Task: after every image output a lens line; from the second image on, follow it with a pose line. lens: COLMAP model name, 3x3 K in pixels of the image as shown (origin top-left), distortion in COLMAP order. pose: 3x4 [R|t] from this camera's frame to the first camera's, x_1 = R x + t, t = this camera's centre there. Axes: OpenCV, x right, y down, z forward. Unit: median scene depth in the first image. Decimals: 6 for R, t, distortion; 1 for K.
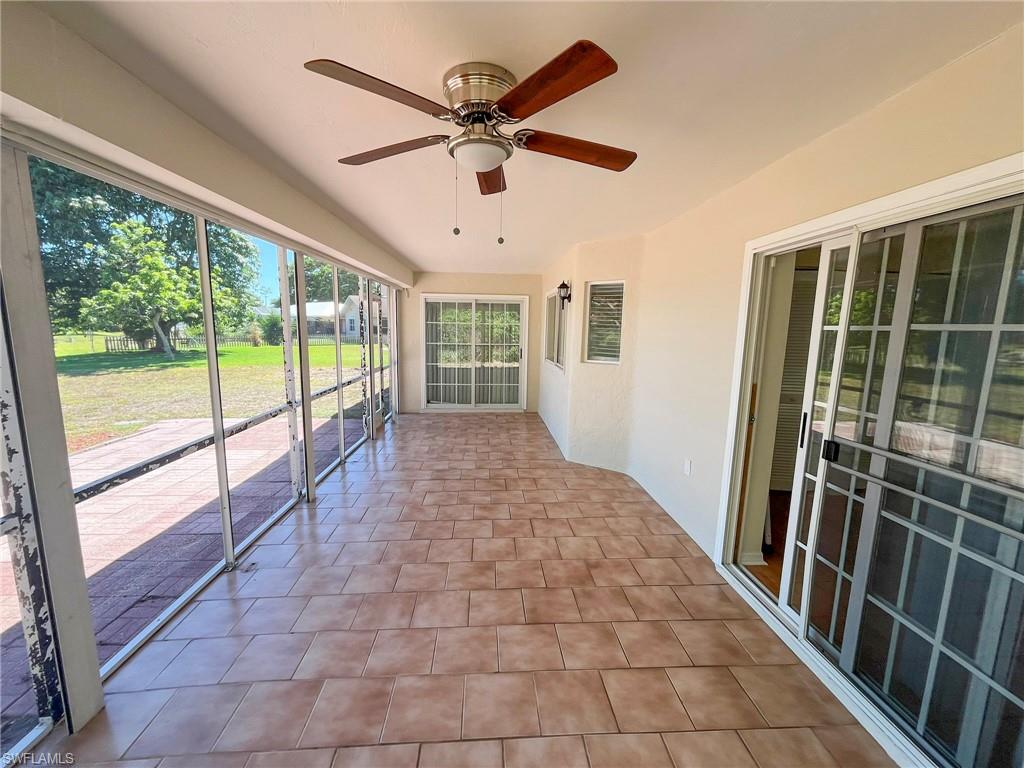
lens RADIAL K [[412.2, 0, 511.9], [0, 412.2, 386.8], [0, 0, 1]] dist [0.000136, -0.000005]
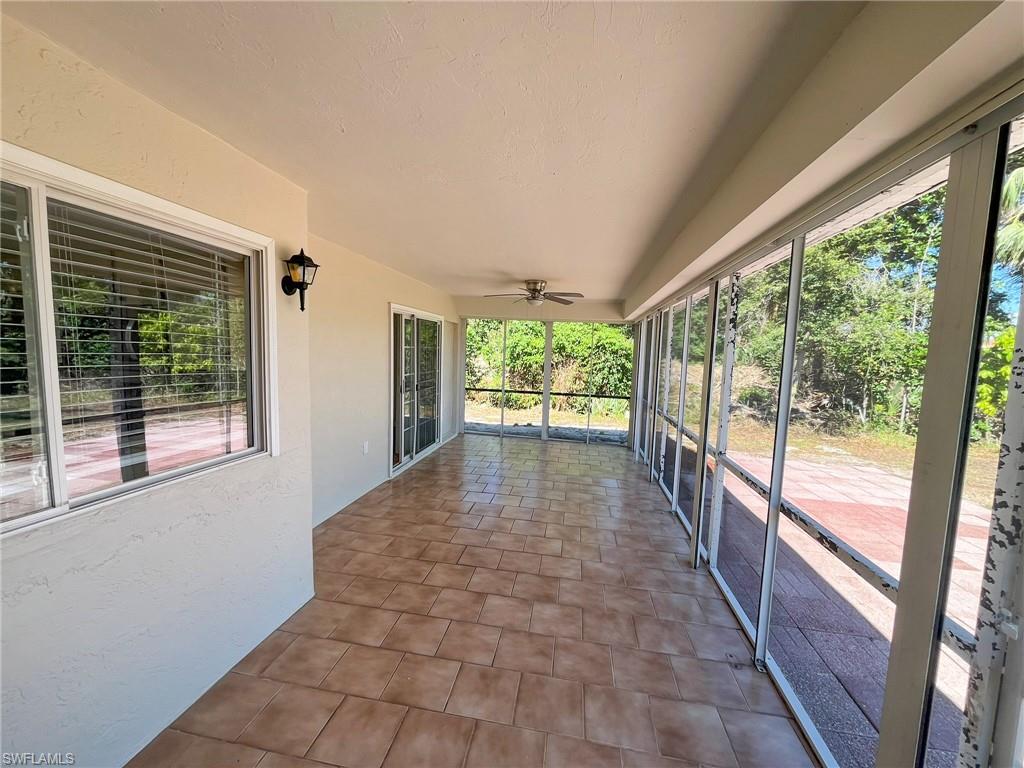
lens RADIAL K [[412.2, 0, 510.6], [0, 412.2, 386.7], [0, 0, 1]] dist [0.000136, -0.000005]
pose [[-0.973057, -0.073428, 0.218561, -0.231176], [-0.021230, 0.972440, 0.232183, -0.233193], [-0.229586, 0.221287, -0.947799, 1.513290]]
